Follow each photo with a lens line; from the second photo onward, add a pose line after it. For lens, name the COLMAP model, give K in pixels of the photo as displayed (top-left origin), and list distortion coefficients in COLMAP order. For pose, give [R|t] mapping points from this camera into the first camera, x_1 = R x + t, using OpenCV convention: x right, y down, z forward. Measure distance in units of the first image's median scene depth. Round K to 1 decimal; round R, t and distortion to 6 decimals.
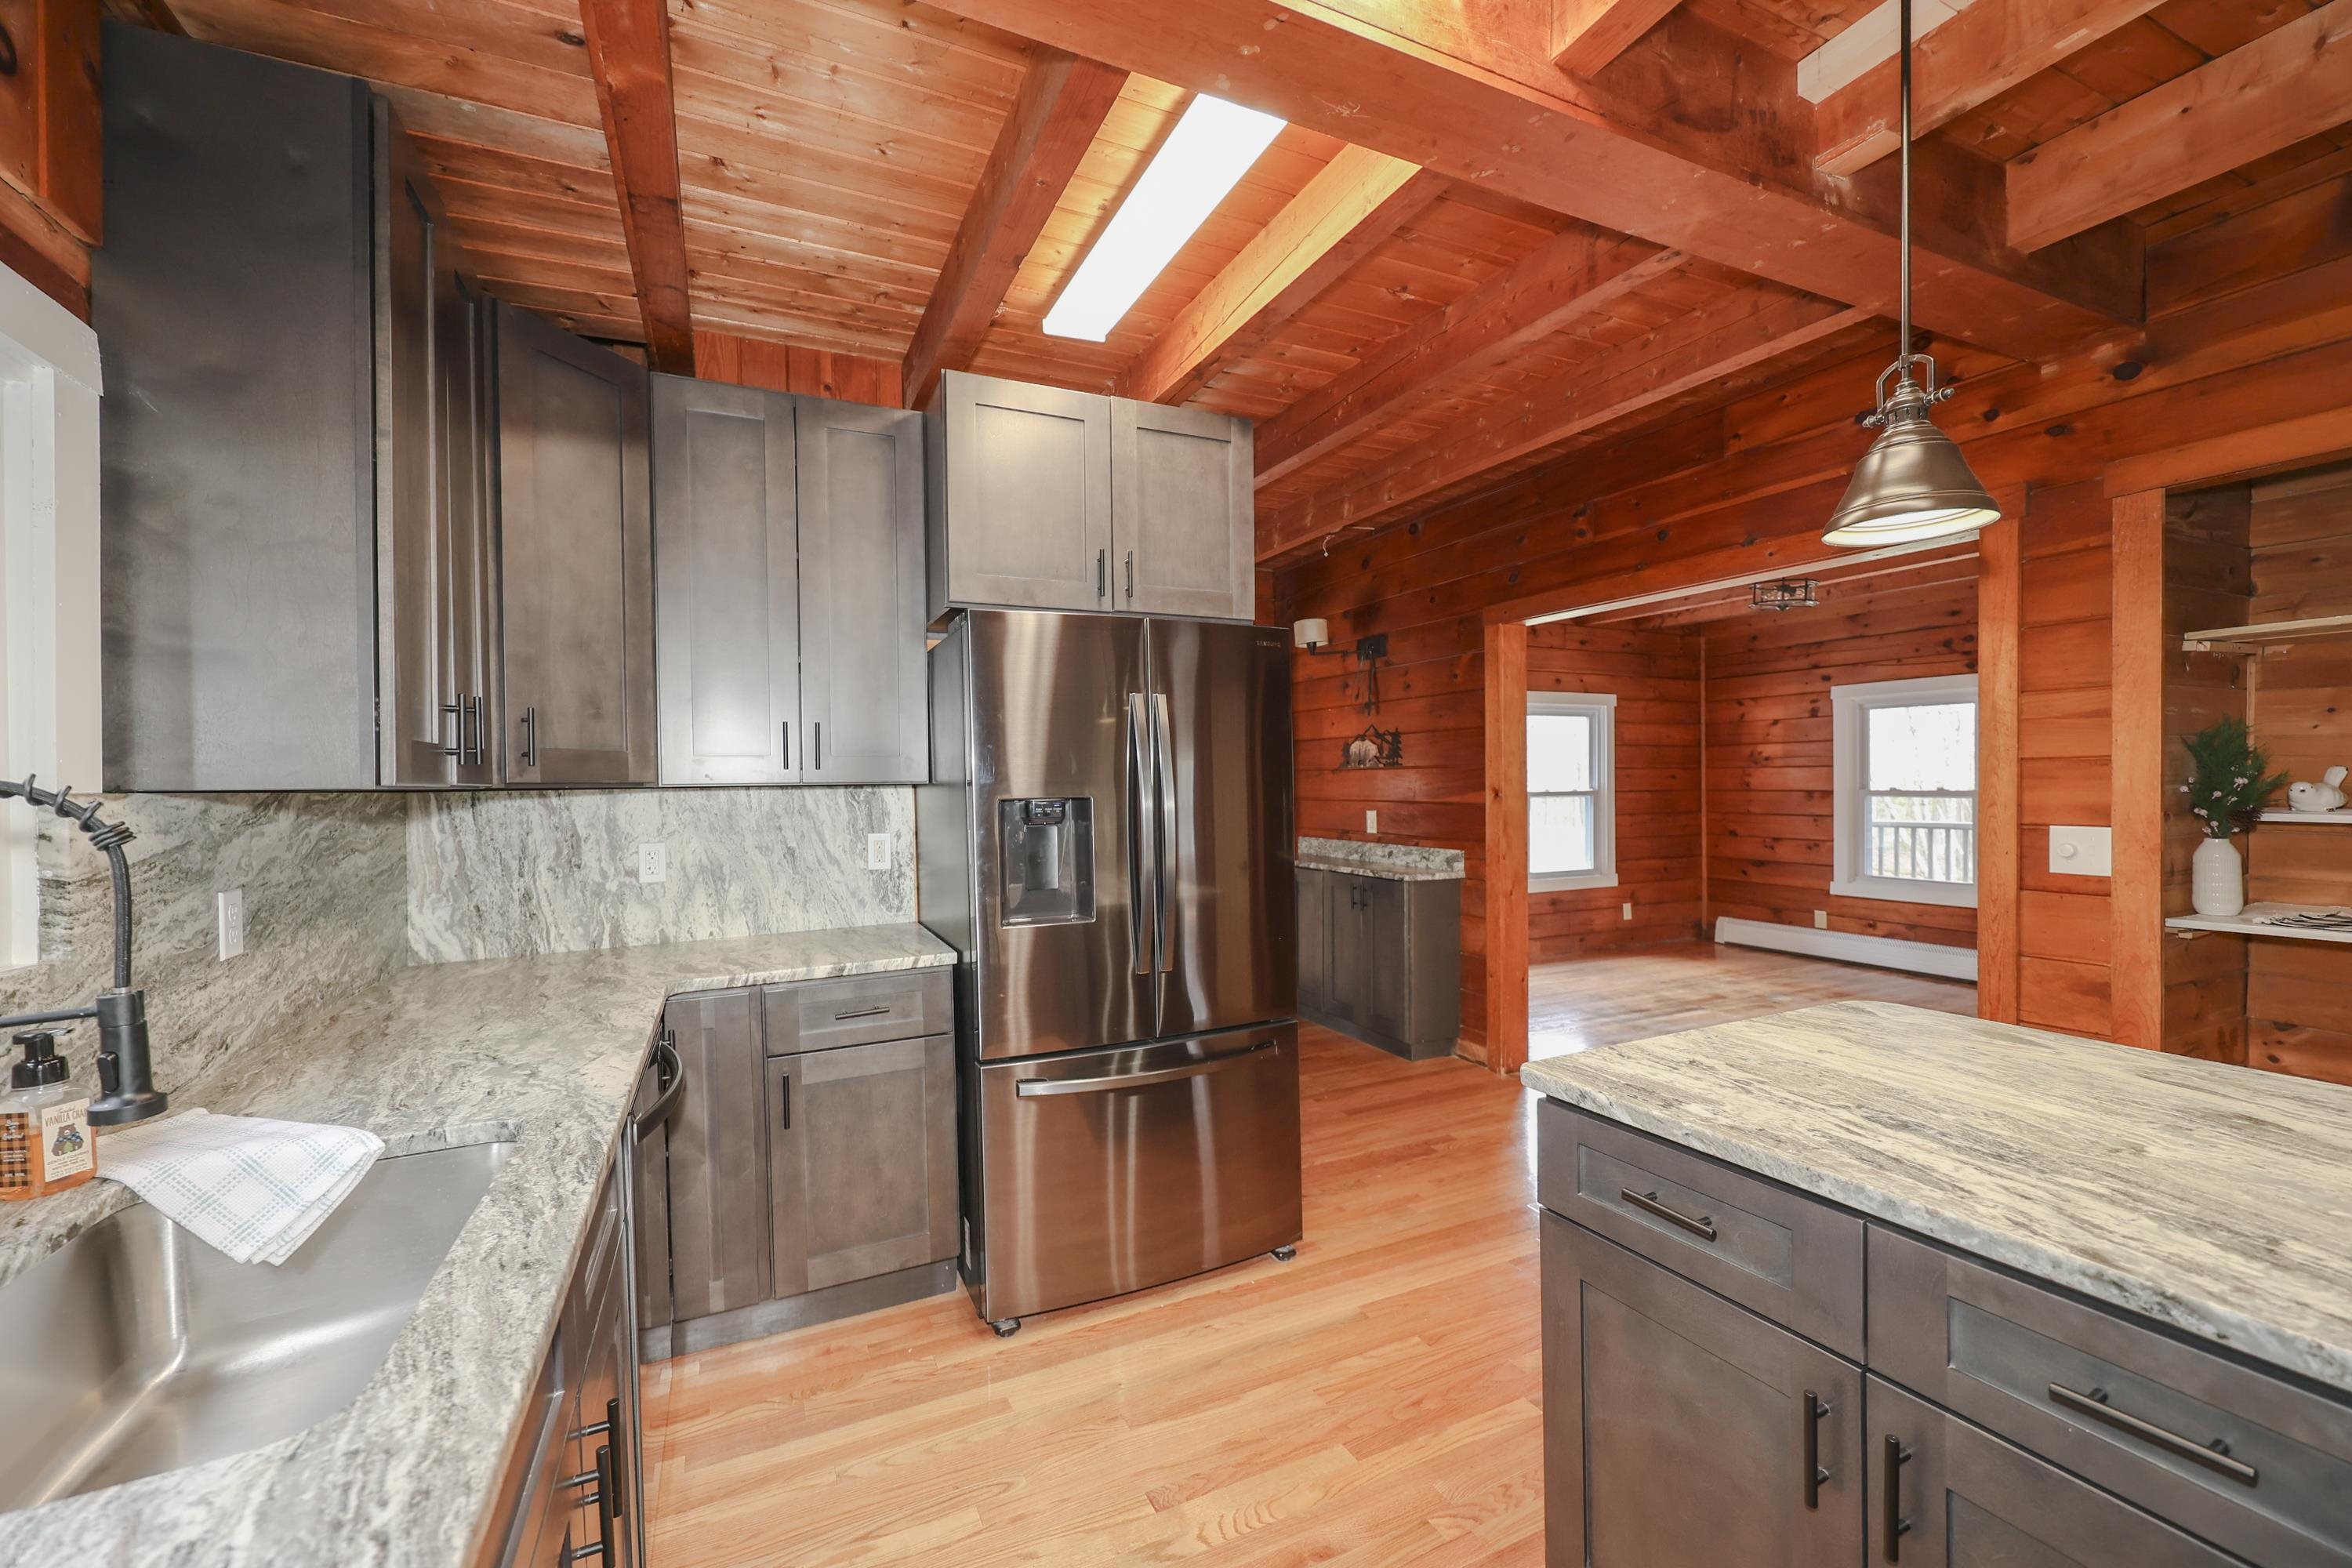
lens RADIAL K [[950.8, 0, 1175.1], [0, 950.8, 787.3], [0, 0, 1]] dist [0.000513, 0.000257]
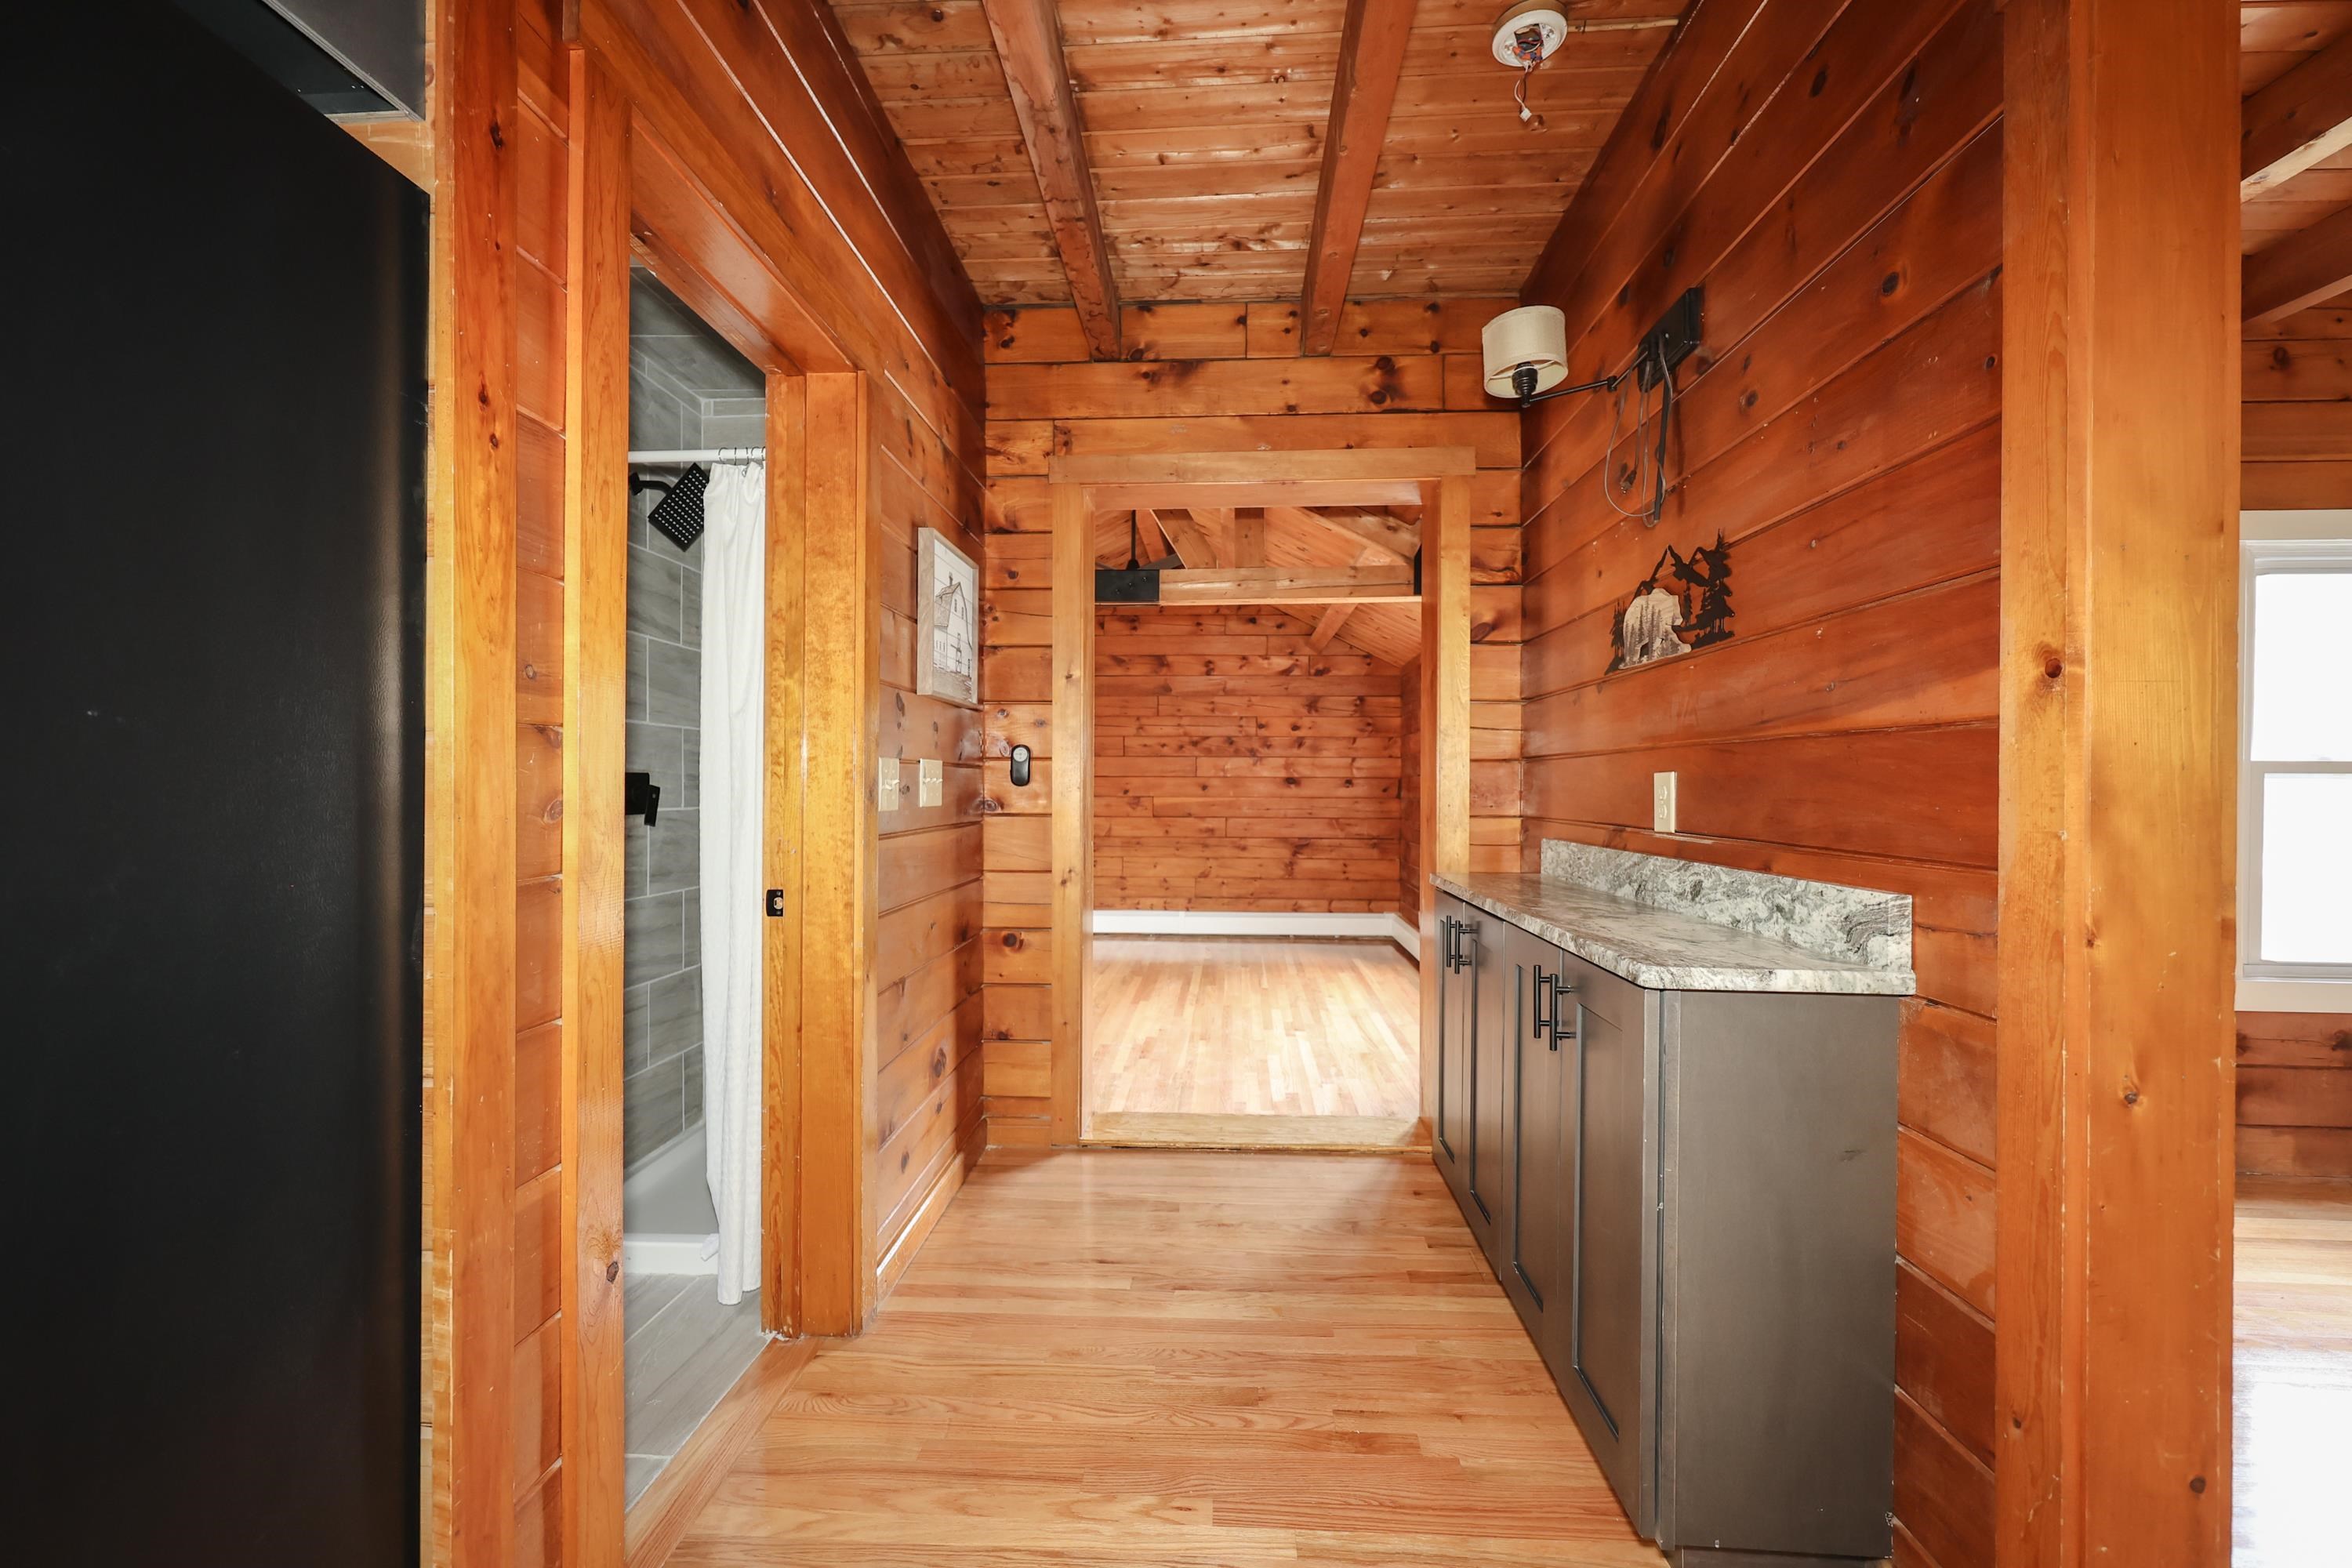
lens RADIAL K [[950.8, 0, 1175.1], [0, 950.8, 787.3], [0, 0, 1]] dist [0.000513, 0.000257]
pose [[0.882030, 0.020887, -0.470731, 0.229782], [-0.022410, 0.999746, 0.002369, 0.036561], [0.470661, 0.008460, 0.882274, 0.614720]]
